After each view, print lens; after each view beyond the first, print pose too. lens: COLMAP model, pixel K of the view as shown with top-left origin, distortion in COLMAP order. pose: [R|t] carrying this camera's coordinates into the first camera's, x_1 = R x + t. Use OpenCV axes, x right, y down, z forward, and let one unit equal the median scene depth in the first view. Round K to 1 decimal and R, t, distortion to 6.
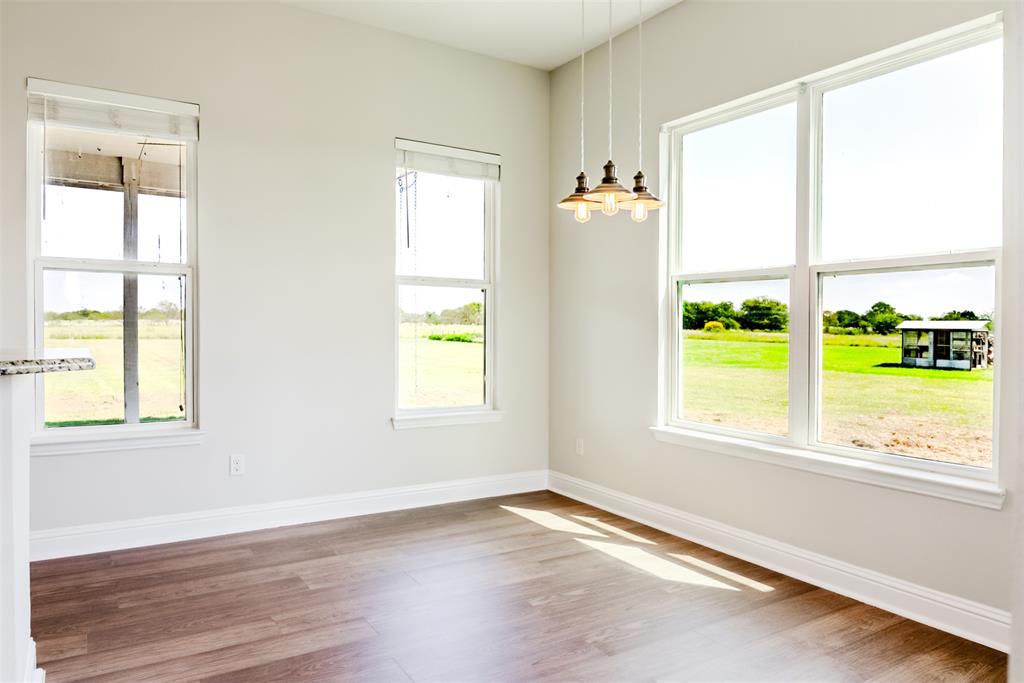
lens RADIAL K [[700.9, 0, 513.4], [0, 700.9, 338.6], [0, 0, 1]] dist [-0.005079, -0.001826]
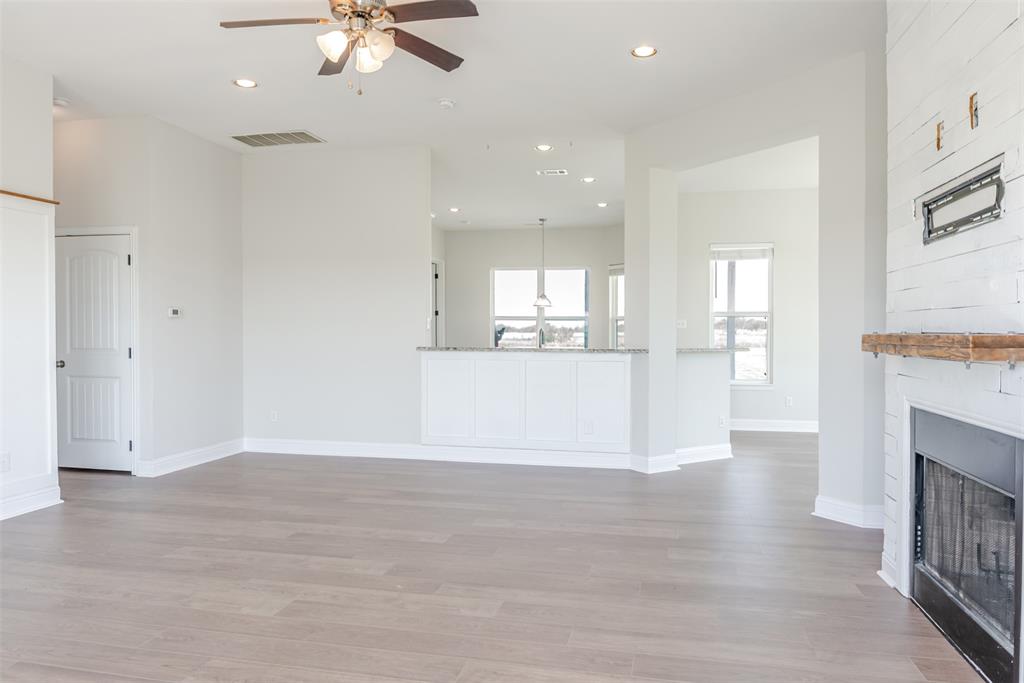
lens RADIAL K [[700.9, 0, 513.2], [0, 700.9, 343.2], [0, 0, 1]] dist [-0.005079, -0.001826]
pose [[0.716839, 0.007103, -0.697203, 0.554023], [-0.008566, 0.999962, 0.001381, 0.000586], [0.697186, 0.004982, 0.716873, -1.268654]]
